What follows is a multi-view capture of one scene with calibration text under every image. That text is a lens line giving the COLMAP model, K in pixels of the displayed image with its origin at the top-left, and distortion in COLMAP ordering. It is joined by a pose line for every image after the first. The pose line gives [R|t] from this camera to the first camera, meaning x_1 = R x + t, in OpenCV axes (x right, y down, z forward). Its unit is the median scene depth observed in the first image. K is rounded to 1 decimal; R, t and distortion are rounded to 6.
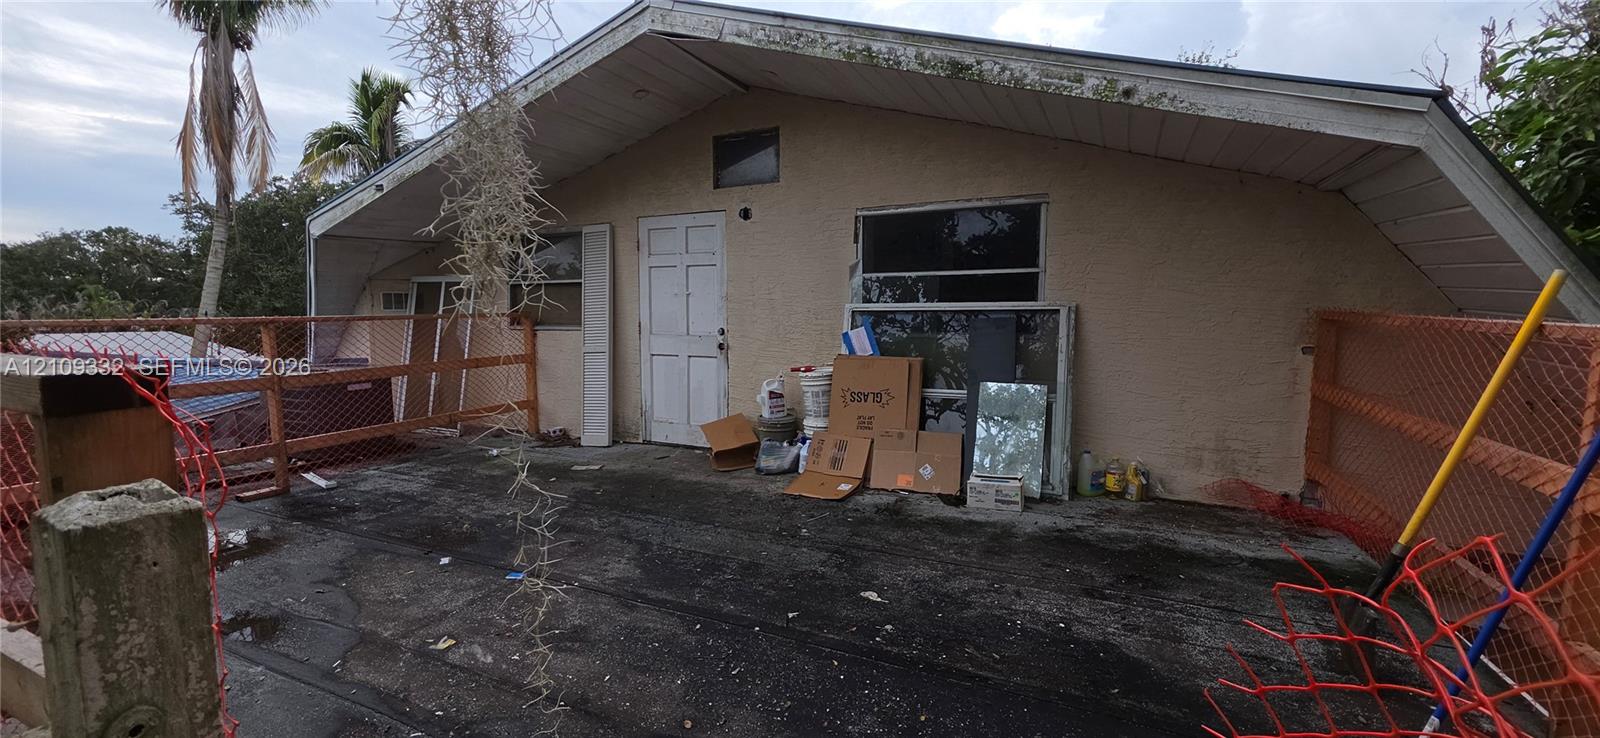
lens RADIAL K [[622.6, 0, 797.7], [0, 622.6, 371.3], [0, 0, 1]] dist [-0.001784, 0.000124]
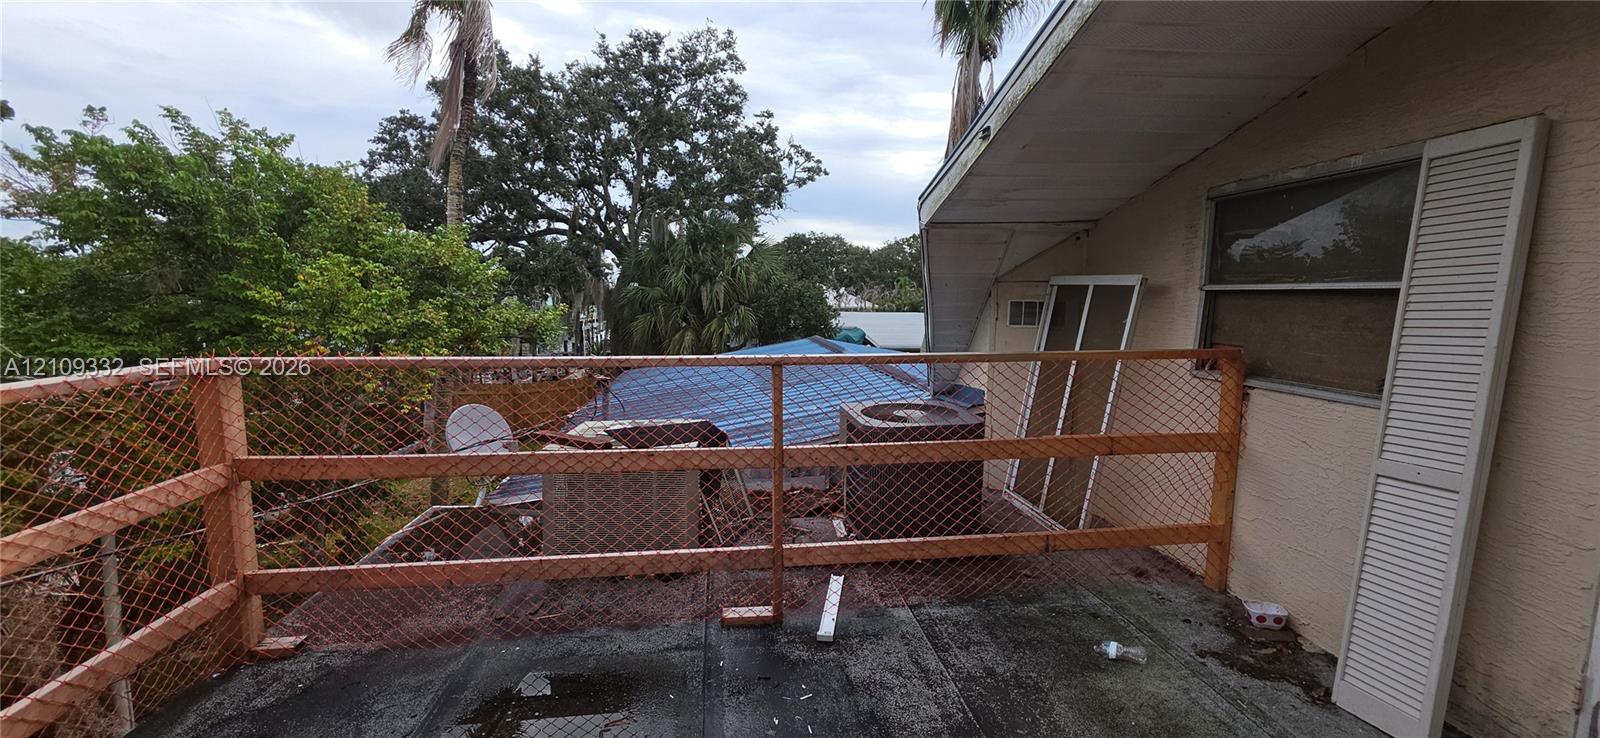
lens RADIAL K [[622.6, 0, 797.9], [0, 622.6, 376.0], [0, 0, 1]] dist [-0.001784, 0.000124]
pose [[0.509831, 0.120071, -0.851854, -0.193211], [-0.091748, 0.992153, 0.084936, -0.083230], [0.855368, 0.034853, 0.516847, 0.458385]]
